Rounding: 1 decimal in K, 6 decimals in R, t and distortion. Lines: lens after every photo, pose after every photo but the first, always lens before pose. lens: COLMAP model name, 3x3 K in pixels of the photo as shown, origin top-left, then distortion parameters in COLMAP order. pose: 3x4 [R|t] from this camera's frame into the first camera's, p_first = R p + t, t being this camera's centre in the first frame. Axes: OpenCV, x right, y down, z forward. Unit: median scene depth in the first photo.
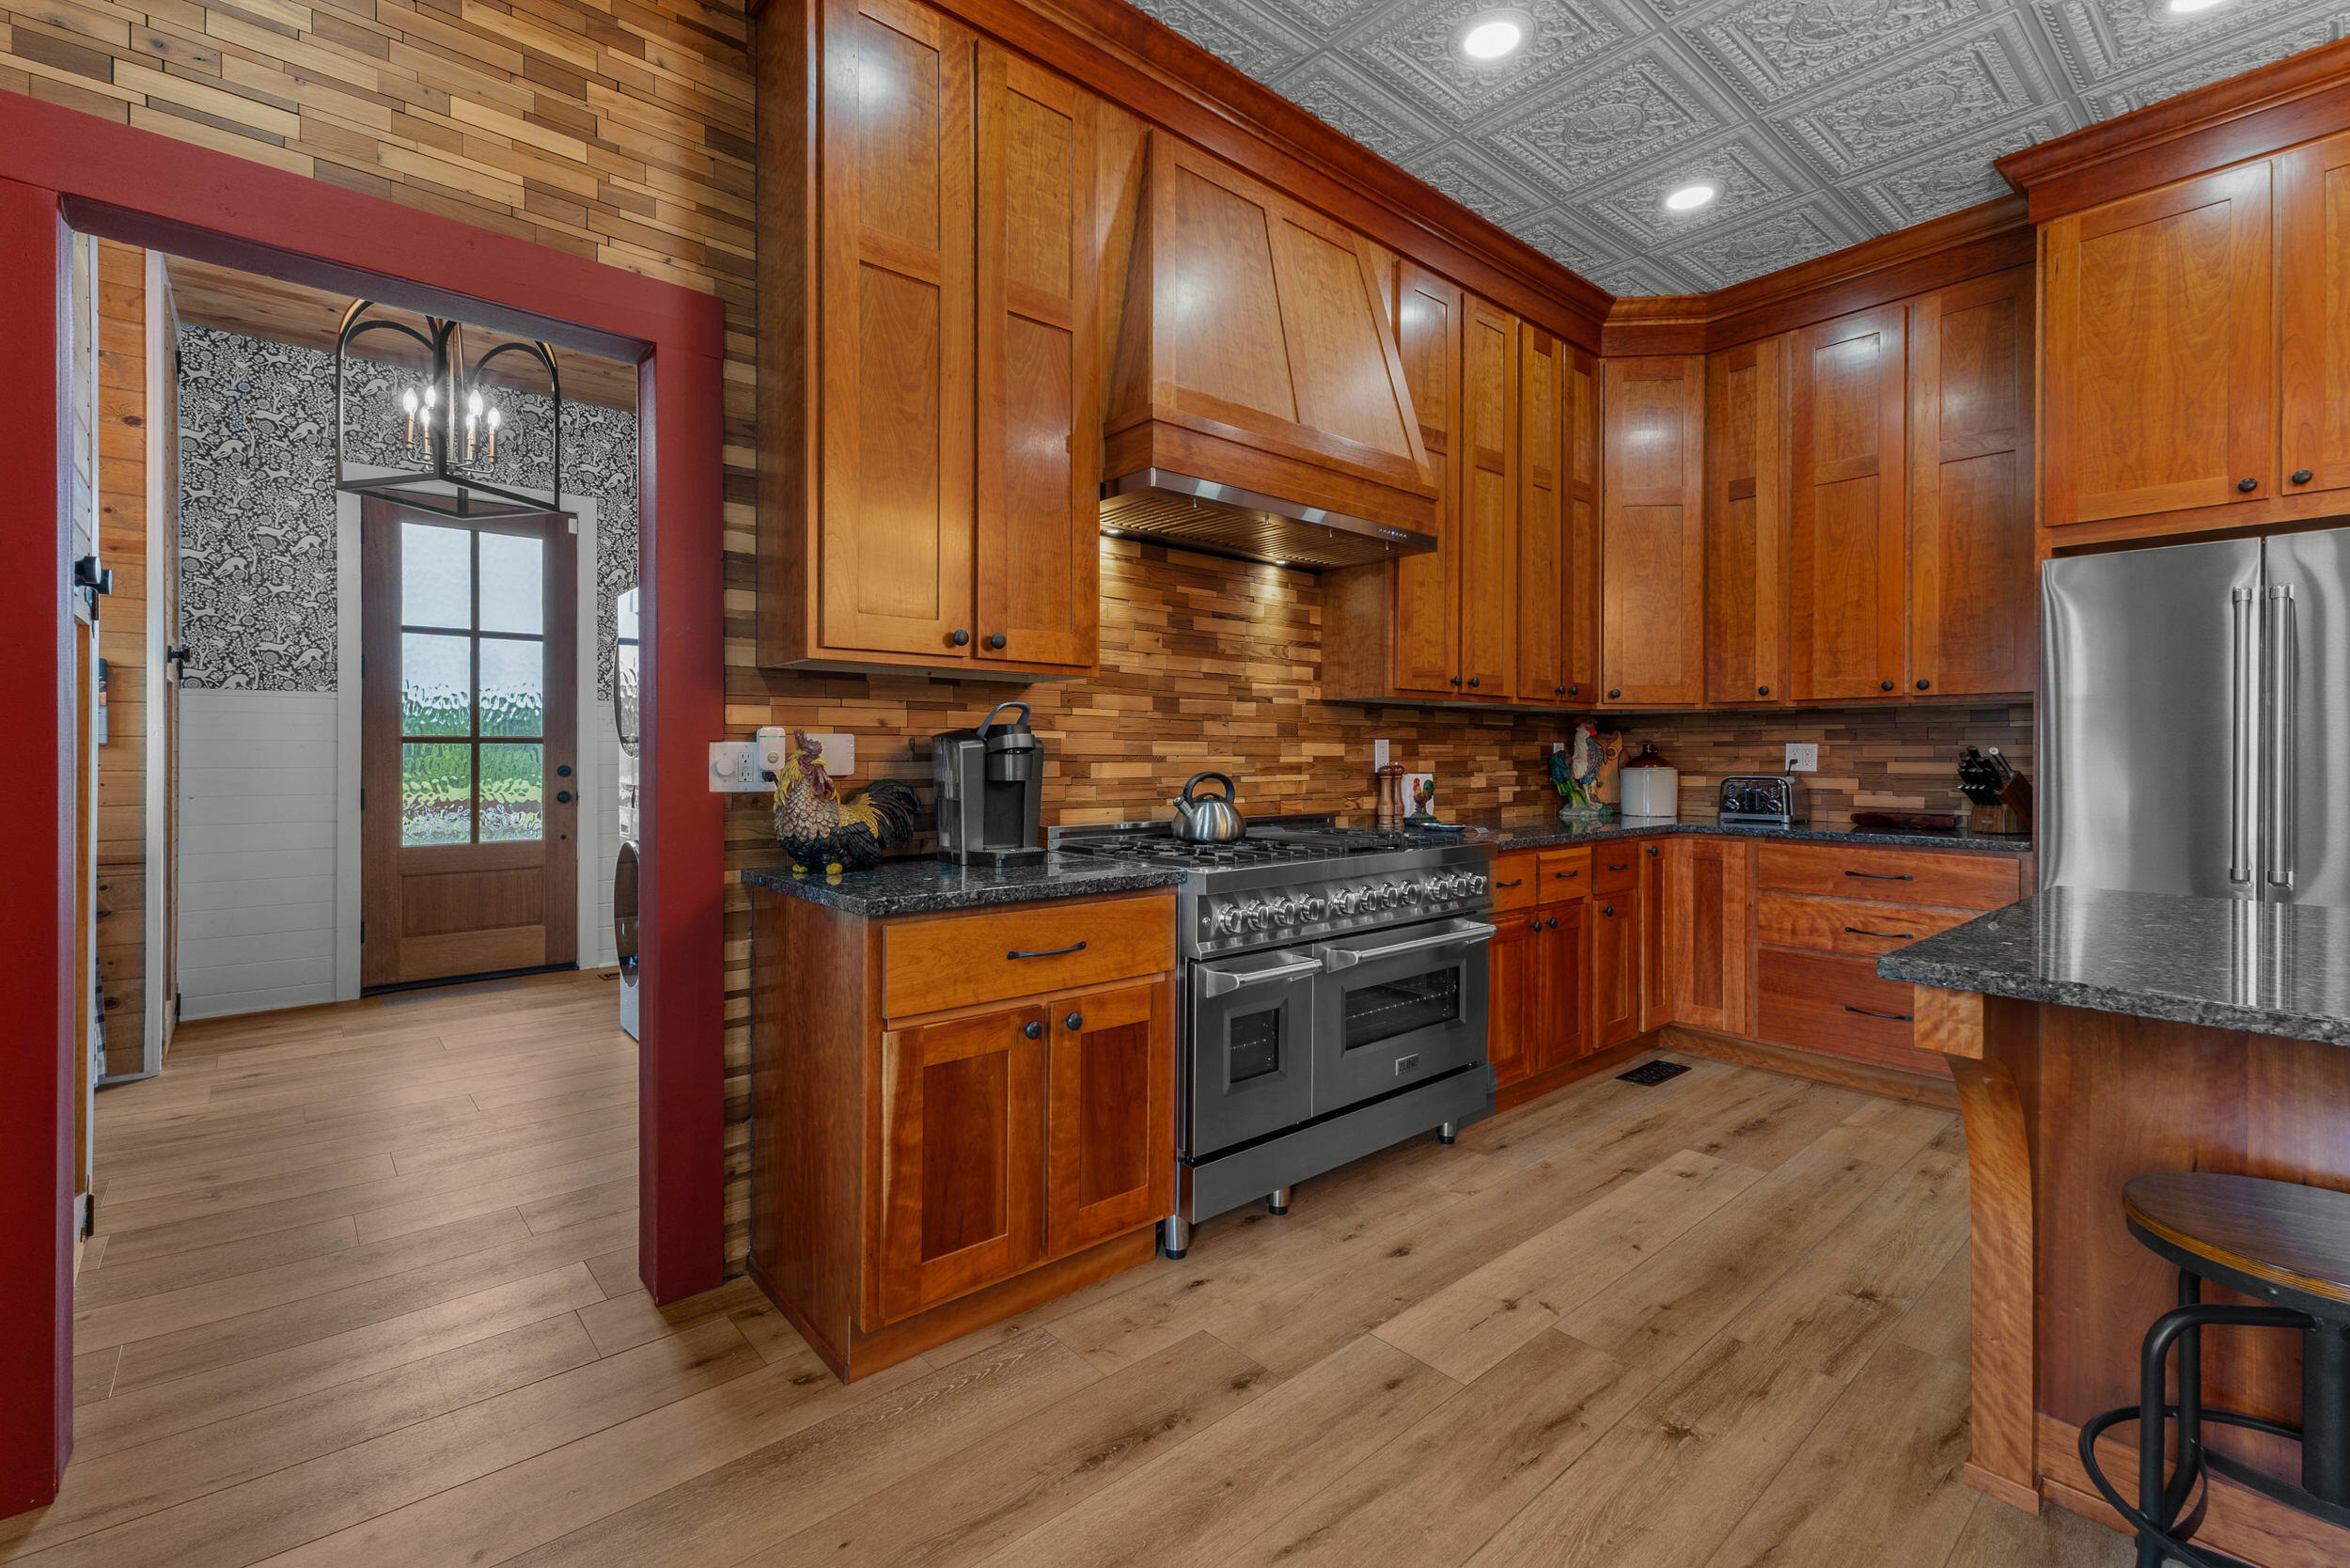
lens RADIAL K [[1023.5, 0, 1135.8], [0, 1023.5, 755.2], [0, 0, 1]] dist [0.003776, -0.000047]
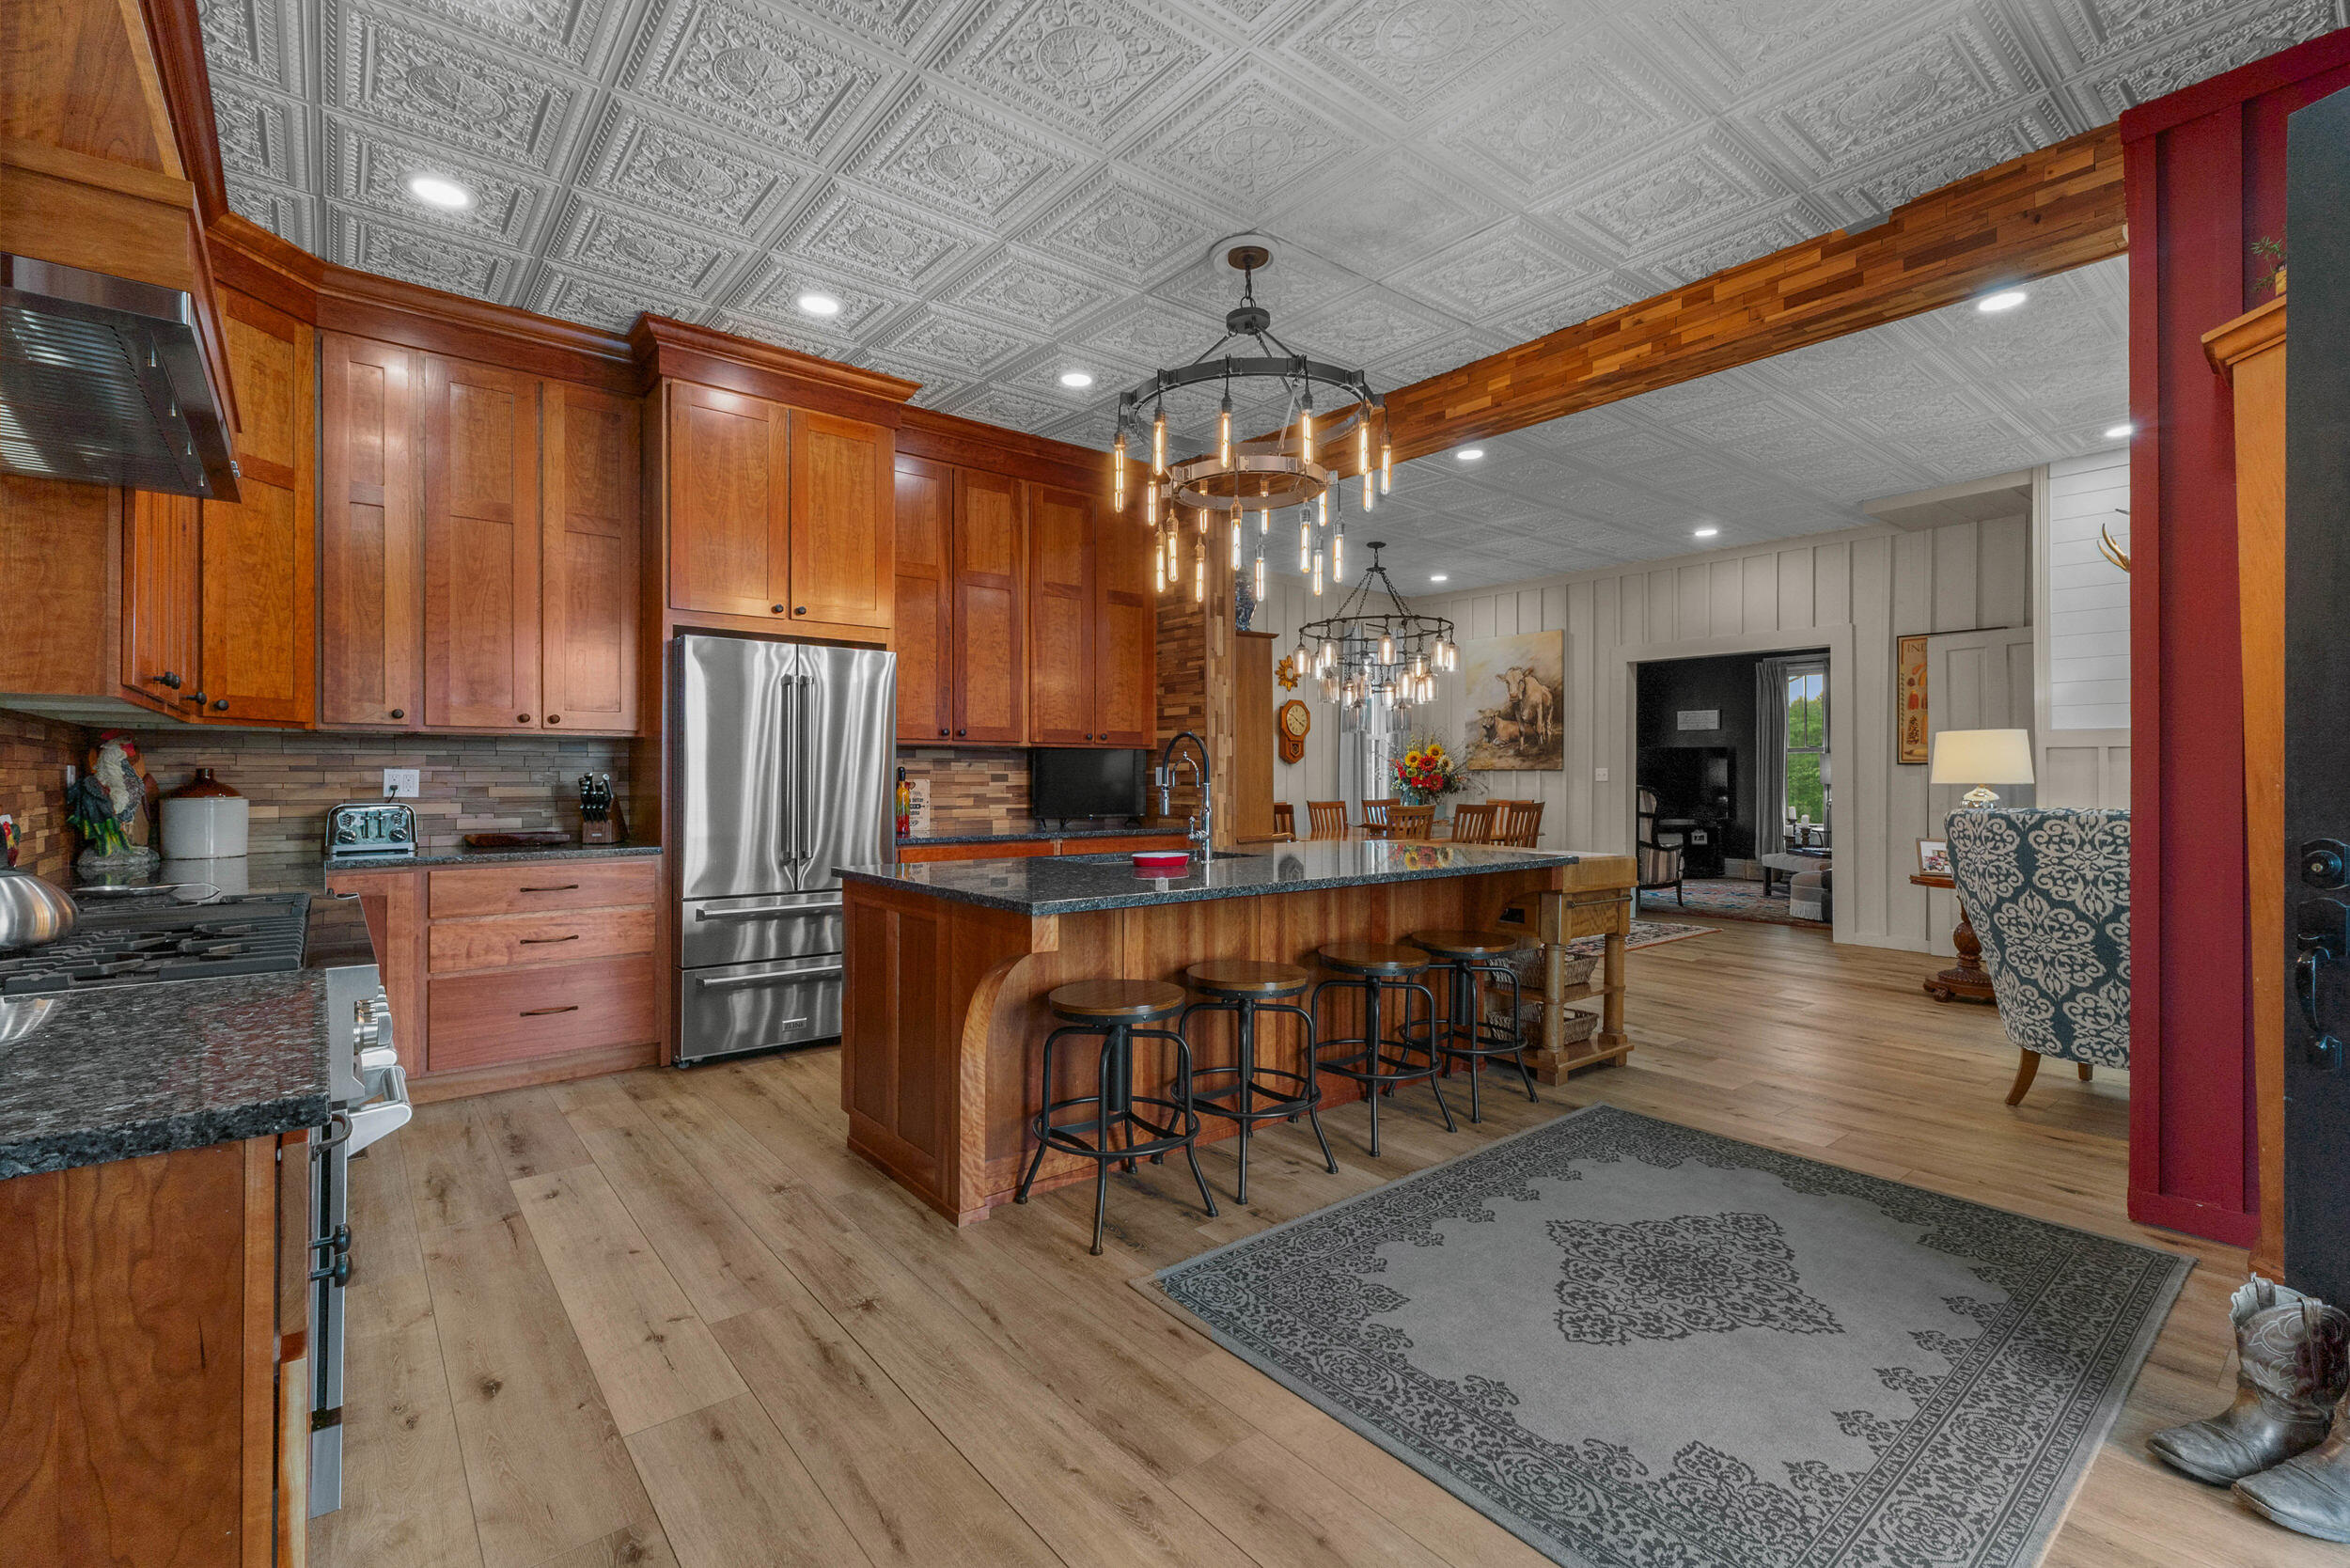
lens RADIAL K [[1027.5, 0, 1175.8], [0, 1027.5, 774.8], [0, 0, 1]] dist [0.009010, -0.000176]
pose [[0.006295, -0.000787, 0.999980, -0.454094], [0.000300, 1.000000, 0.000785, -0.008771], [-0.999980, 0.000295, 0.006295, 0.349354]]
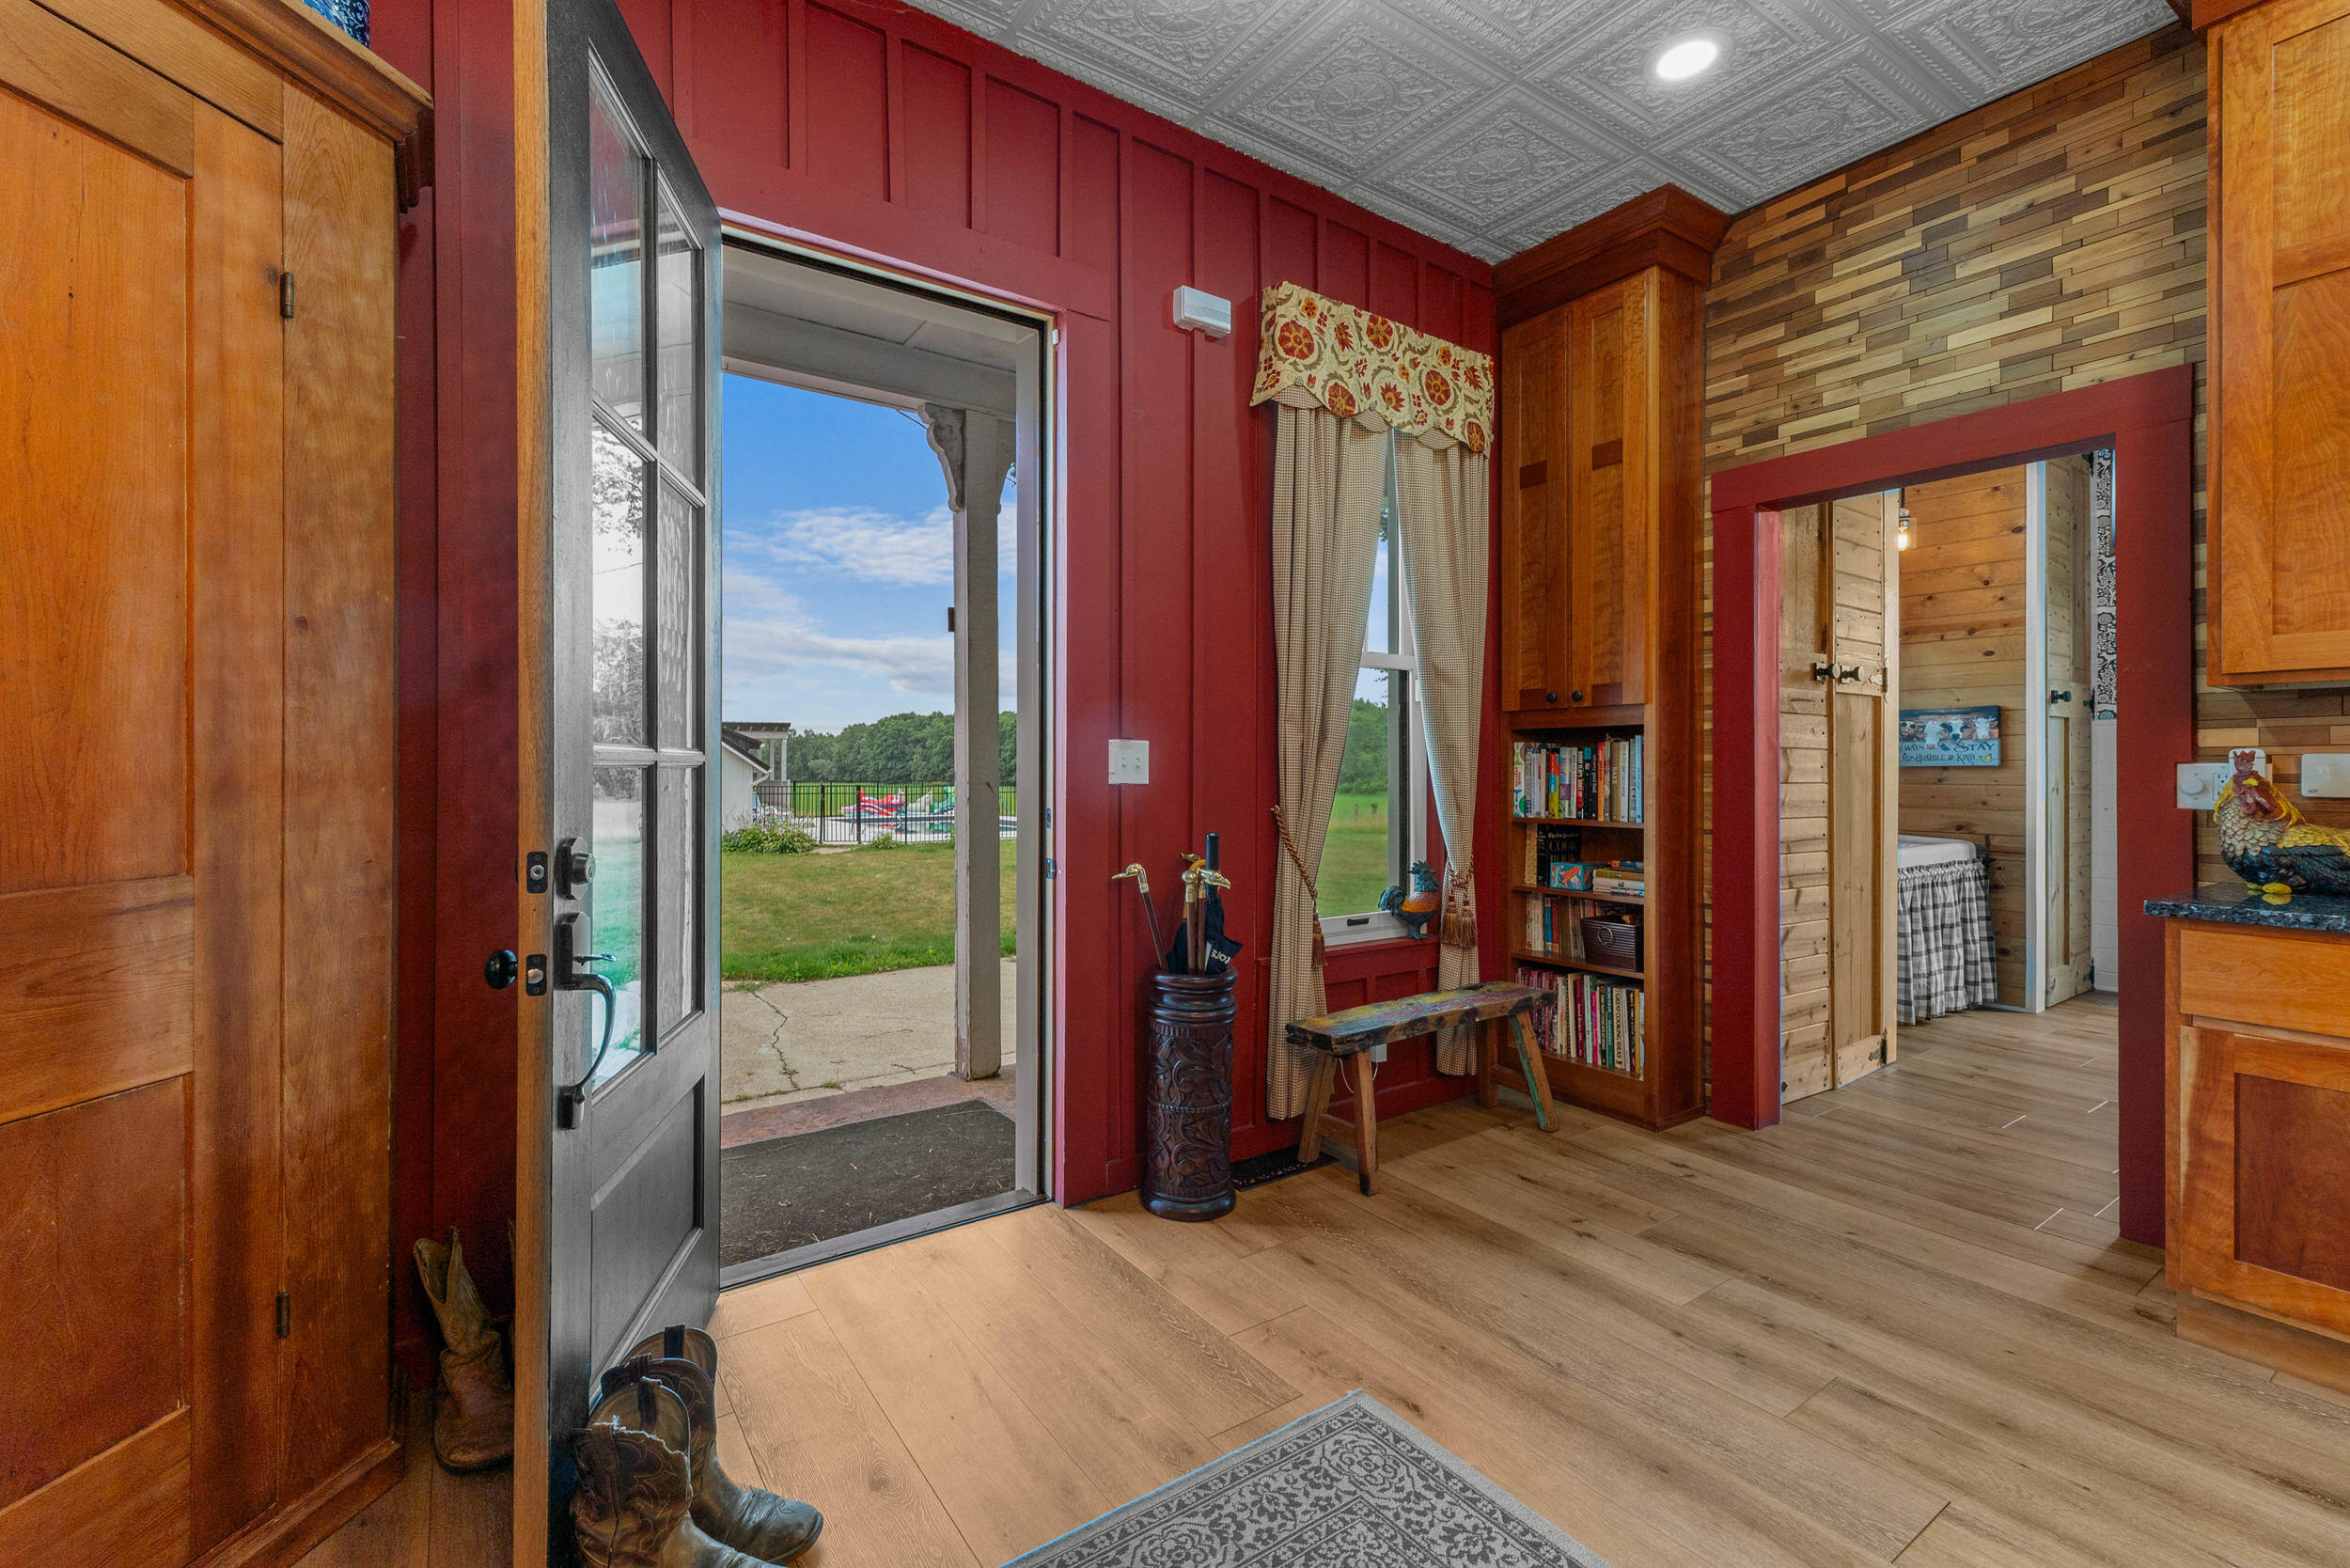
lens RADIAL K [[1003.4, 0, 1166.6], [0, 1003.4, 765.8], [0, 0, 1]] dist [0.008136, -0.000189]
pose [[-0.098048, -0.005383, -0.995167, 0.583295], [-0.003257, 0.999982, -0.005088, -0.000890], [0.995176, 0.002743, -0.098063, 0.005347]]
